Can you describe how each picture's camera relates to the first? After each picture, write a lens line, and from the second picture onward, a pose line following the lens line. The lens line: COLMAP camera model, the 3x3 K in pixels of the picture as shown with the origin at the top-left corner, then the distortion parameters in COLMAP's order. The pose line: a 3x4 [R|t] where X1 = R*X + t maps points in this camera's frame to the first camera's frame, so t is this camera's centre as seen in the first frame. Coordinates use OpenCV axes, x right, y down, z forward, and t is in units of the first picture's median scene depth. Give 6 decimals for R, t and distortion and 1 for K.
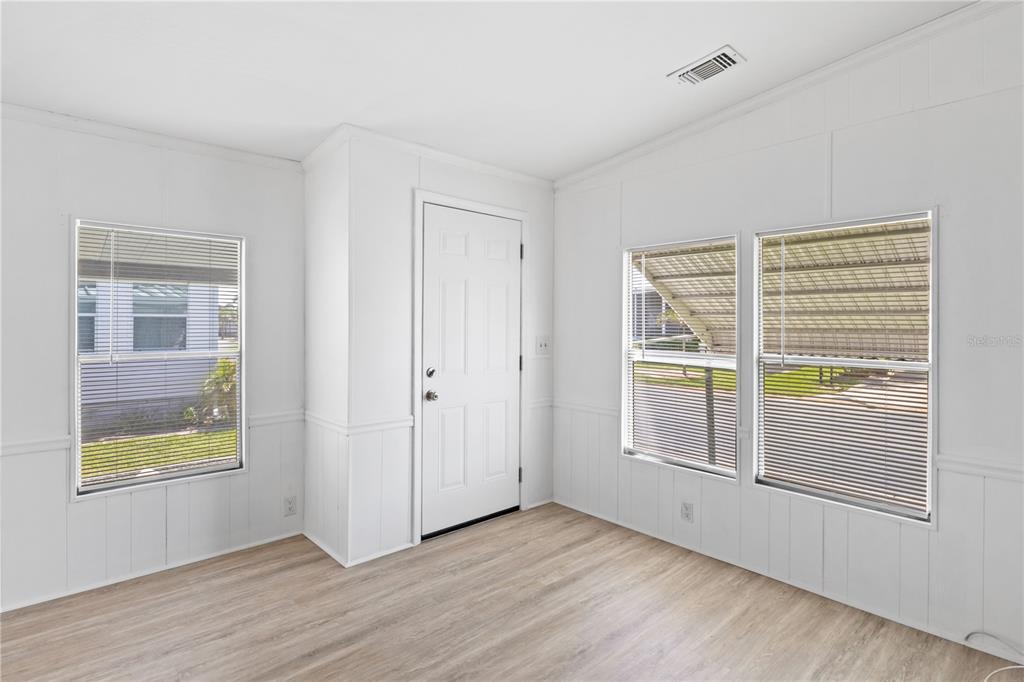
lens RADIAL K [[514.2, 0, 513.5], [0, 514.2, 323.5], [0, 0, 1]] dist [-0.005320, -0.000377]
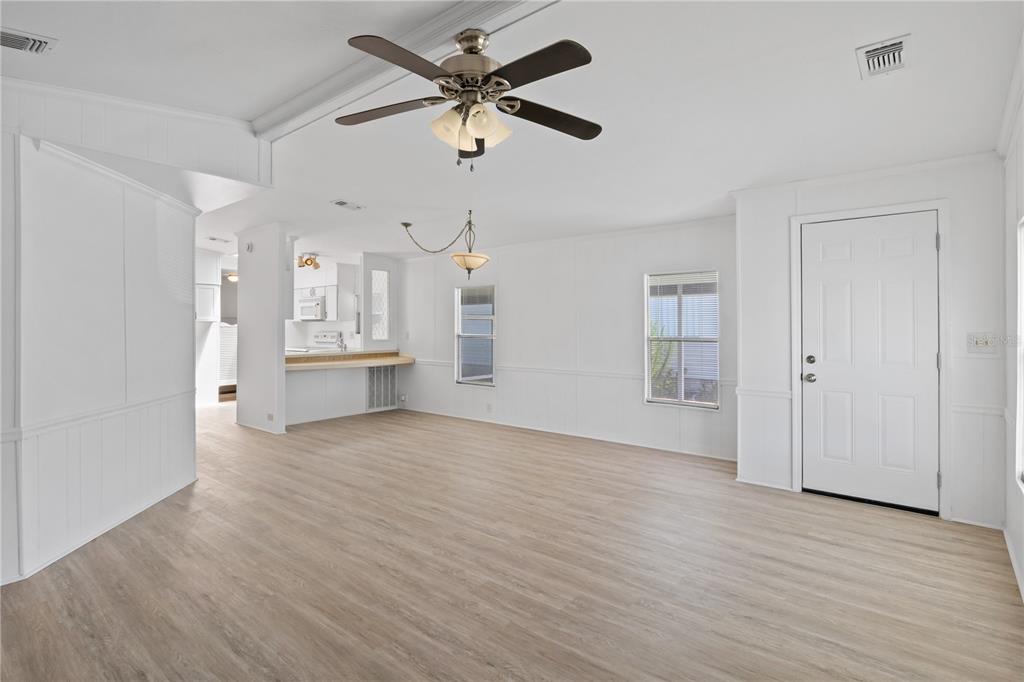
lens RADIAL K [[514.2, 0, 513.5], [0, 514.2, 323.5], [0, 0, 1]] dist [-0.005320, -0.000377]
pose [[0.137251, -0.006344, -0.990516, 0.968885], [0.007739, 0.999956, -0.005332, 0.009779], [0.990506, -0.006934, 0.137294, 0.121646]]
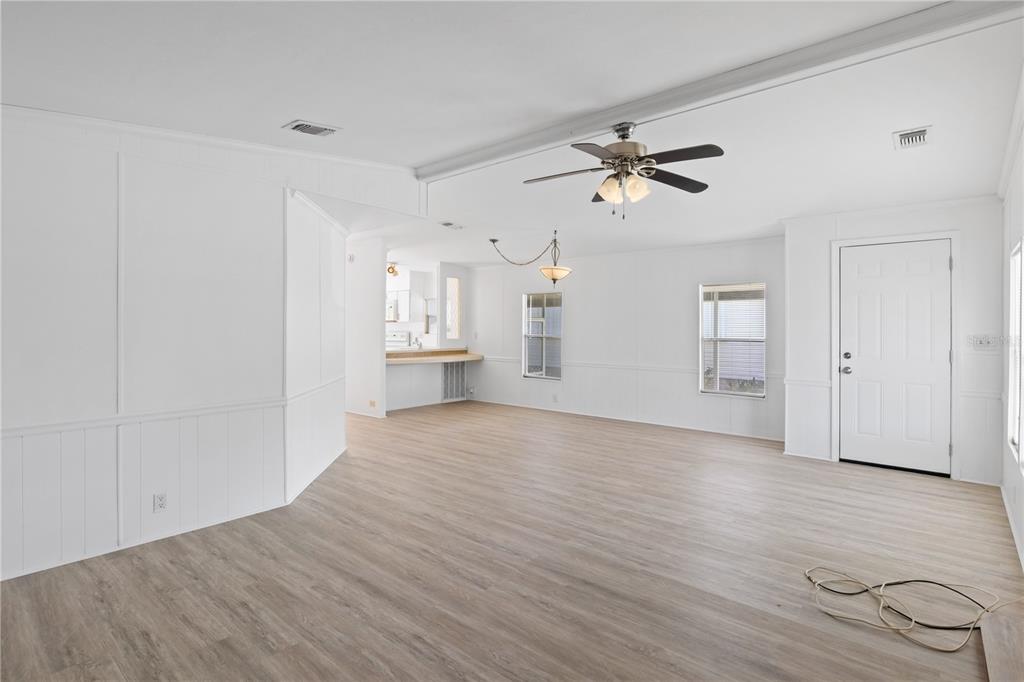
lens RADIAL K [[513.5, 0, 512.0], [0, 513.5, 325.6], [0, 0, 1]] dist [-0.004345, -0.000818]
pose [[0.118208, -0.005636, -0.992973, 1.256577], [0.000638, 0.999984, -0.005600, 0.013176], [0.992989, 0.000029, 0.118210, -0.186305]]
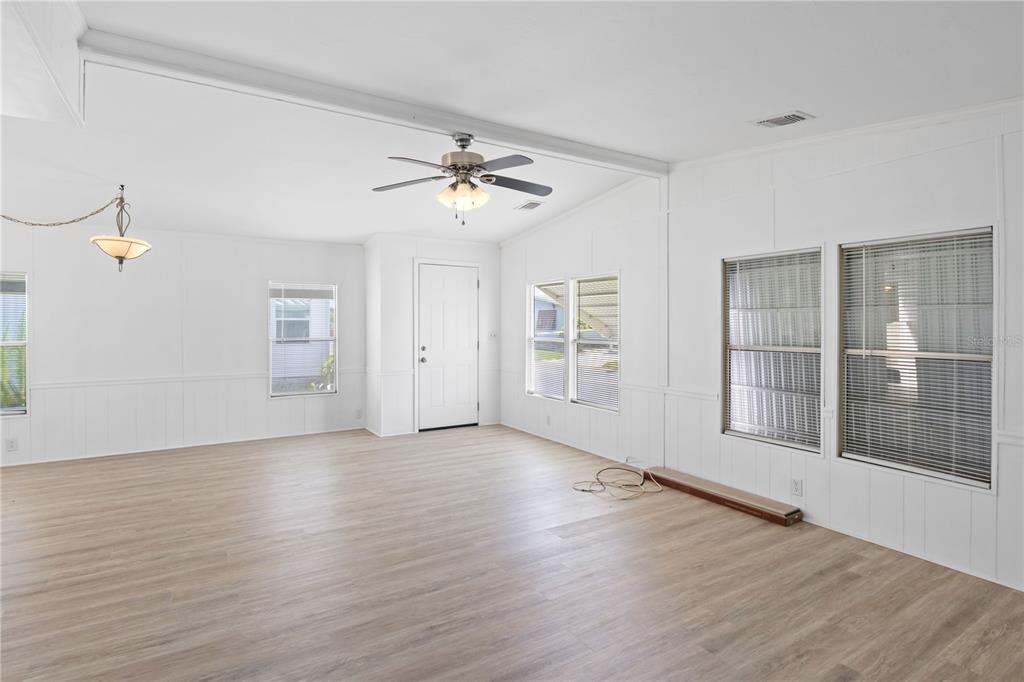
lens RADIAL K [[513.5, 0, 512.0], [0, 513.5, 325.6], [0, 0, 1]] dist [-0.004345, -0.000818]
pose [[0.982469, -0.006382, -0.186316, 0.550452], [0.007123, 0.999969, 0.003306, 0.002343], [0.186289, -0.004575, 0.982484, -0.898606]]
